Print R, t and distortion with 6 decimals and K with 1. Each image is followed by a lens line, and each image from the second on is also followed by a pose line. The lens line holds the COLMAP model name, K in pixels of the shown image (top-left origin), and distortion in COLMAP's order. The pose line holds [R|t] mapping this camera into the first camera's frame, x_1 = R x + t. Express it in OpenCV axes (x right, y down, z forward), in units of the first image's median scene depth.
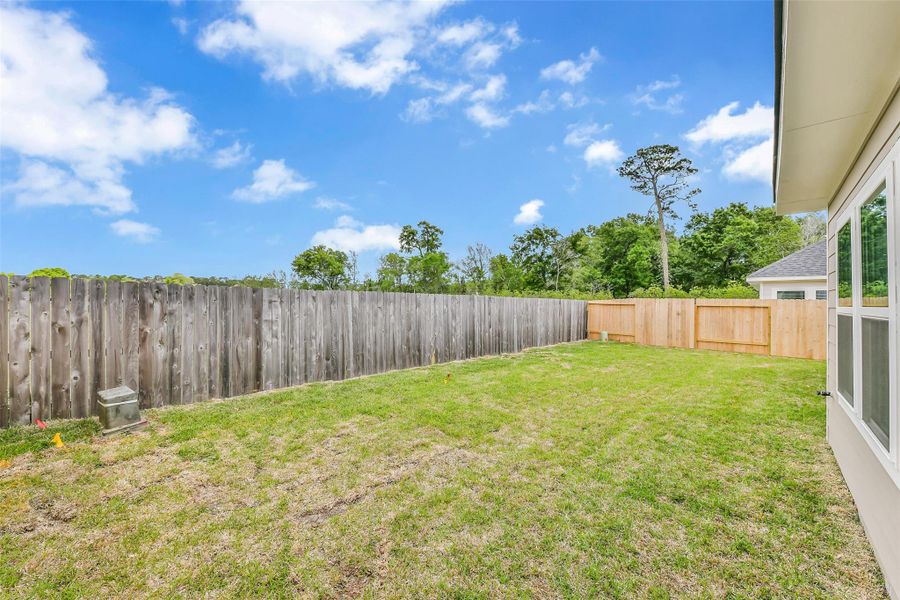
lens RADIAL K [[343.9, 0, 444.3], [0, 343.9, 298.0], [0, 0, 1]] dist [-0.000317, -0.000013]
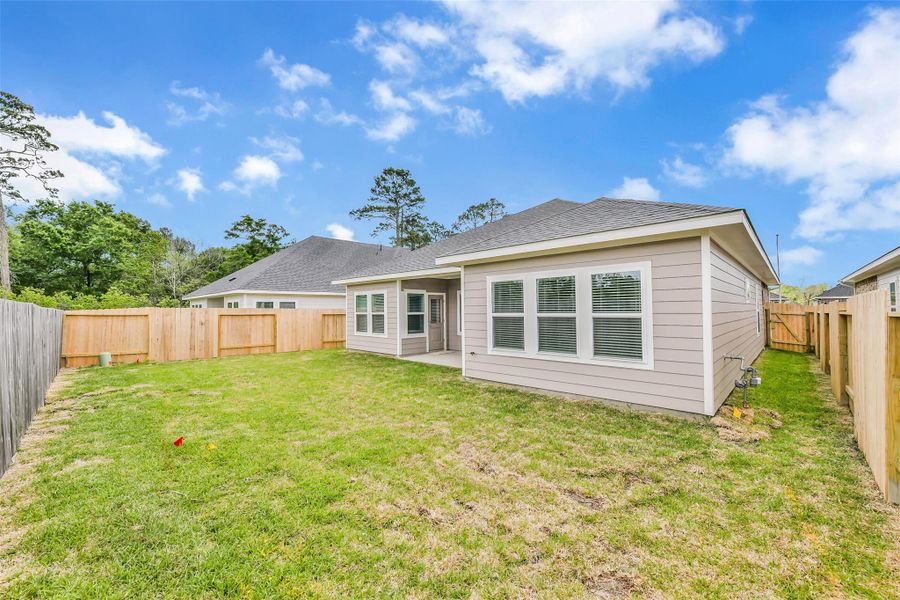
lens RADIAL K [[346.4, 0, 454.1], [0, 346.4, 305.1], [0, 0, 1]] dist [-0.000219, 0.000160]
pose [[0.054406, 0.005363, 0.998505, -0.252584], [-0.003259, 0.999981, -0.005193, -0.004052], [-0.998514, -0.002972, 0.054422, 0.223479]]
